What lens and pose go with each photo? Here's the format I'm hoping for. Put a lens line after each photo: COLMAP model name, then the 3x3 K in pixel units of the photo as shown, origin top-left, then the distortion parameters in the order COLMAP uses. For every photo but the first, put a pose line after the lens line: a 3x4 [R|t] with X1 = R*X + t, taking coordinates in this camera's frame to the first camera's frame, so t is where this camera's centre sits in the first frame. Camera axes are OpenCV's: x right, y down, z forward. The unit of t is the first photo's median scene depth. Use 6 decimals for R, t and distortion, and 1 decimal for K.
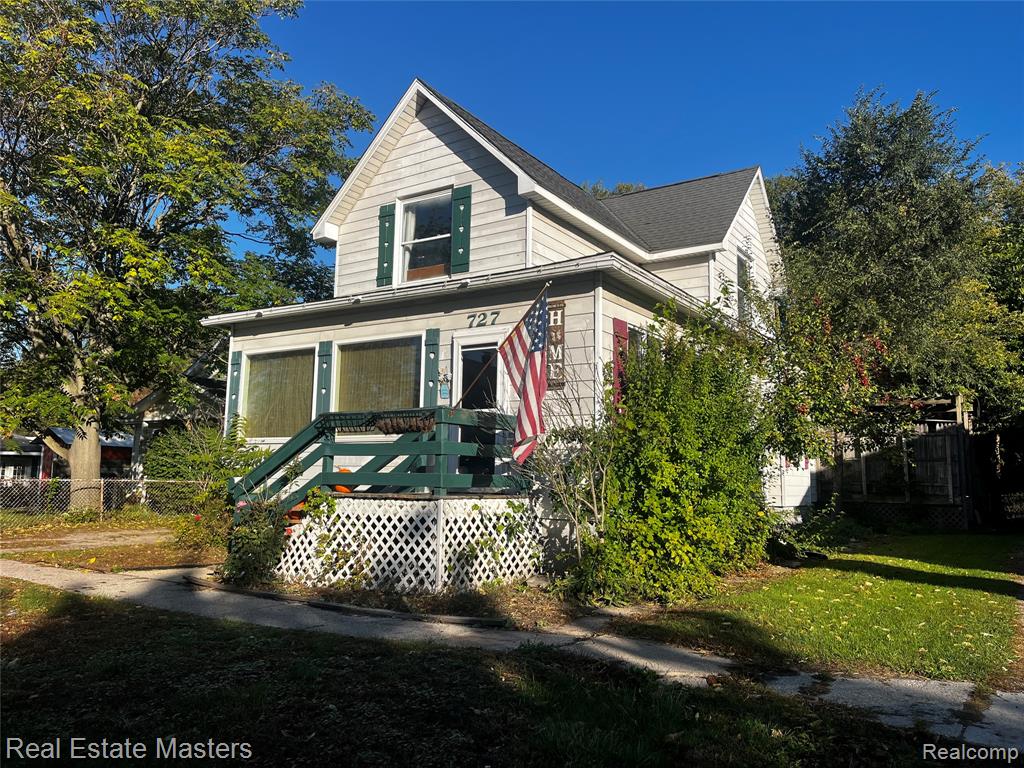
lens RADIAL K [[768.4, 0, 514.9], [0, 768.4, 380.3], [0, 0, 1]] dist [0.056720, -0.013310]
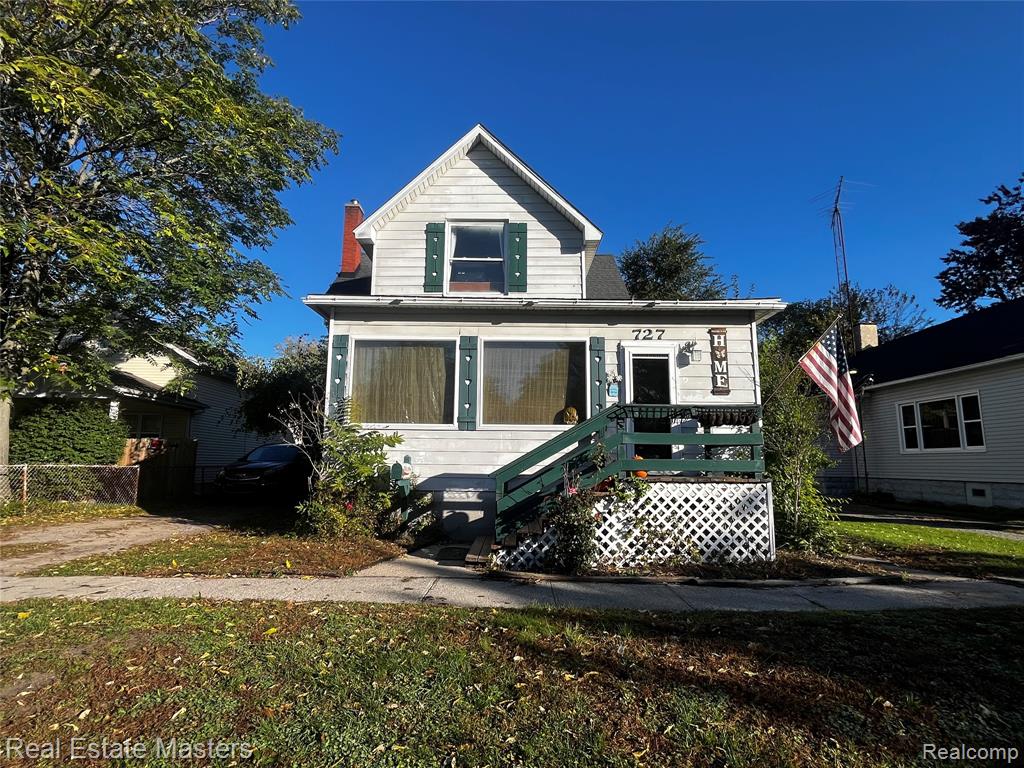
lens RADIAL K [[522.1, 0, 507.5], [0, 522.1, 385.0], [0, 0, 1]] dist [0.004750, 0.001149]
pose [[0.838987, 0.068794, 0.539785, -0.679272], [-0.062779, 0.997590, -0.029563, 0.041297], [-0.540517, -0.009084, 0.841284, 0.411294]]
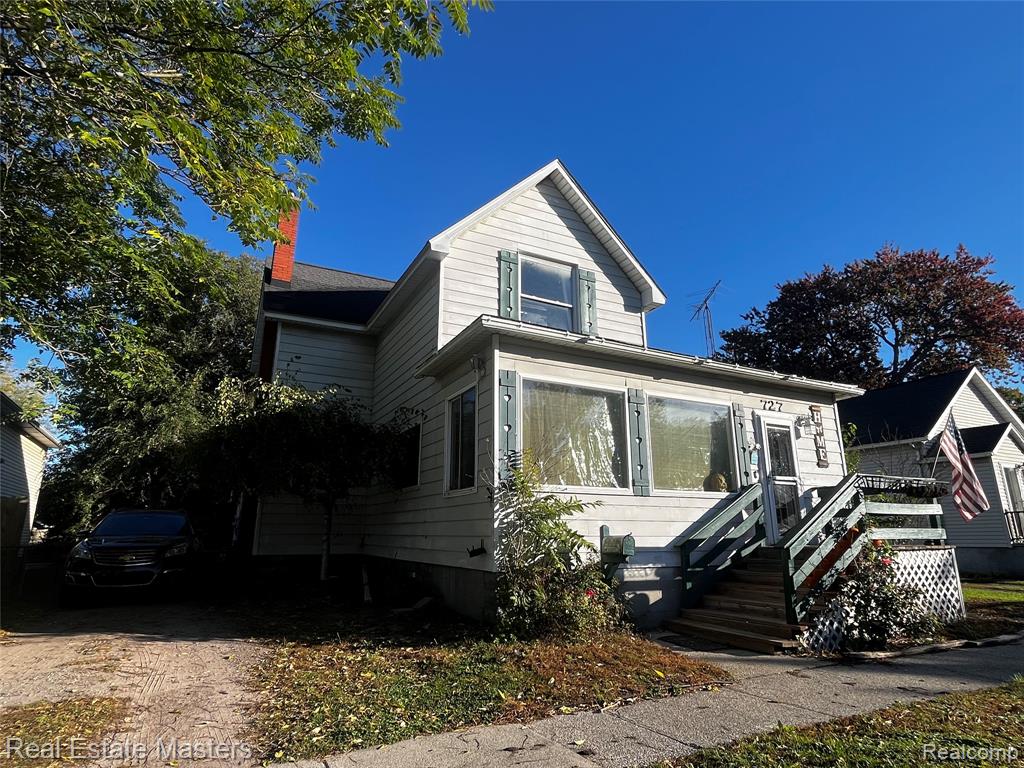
lens RADIAL K [[571.5, 0, 509.2], [0, 571.5, 381.4], [0, 0, 1]] dist [0.000294, -0.000692]
pose [[0.487508, 0.206451, 0.848360, -1.072964], [-0.101153, 0.978455, -0.179983, 0.097435], [-0.867239, 0.001929, 0.497888, 0.900436]]
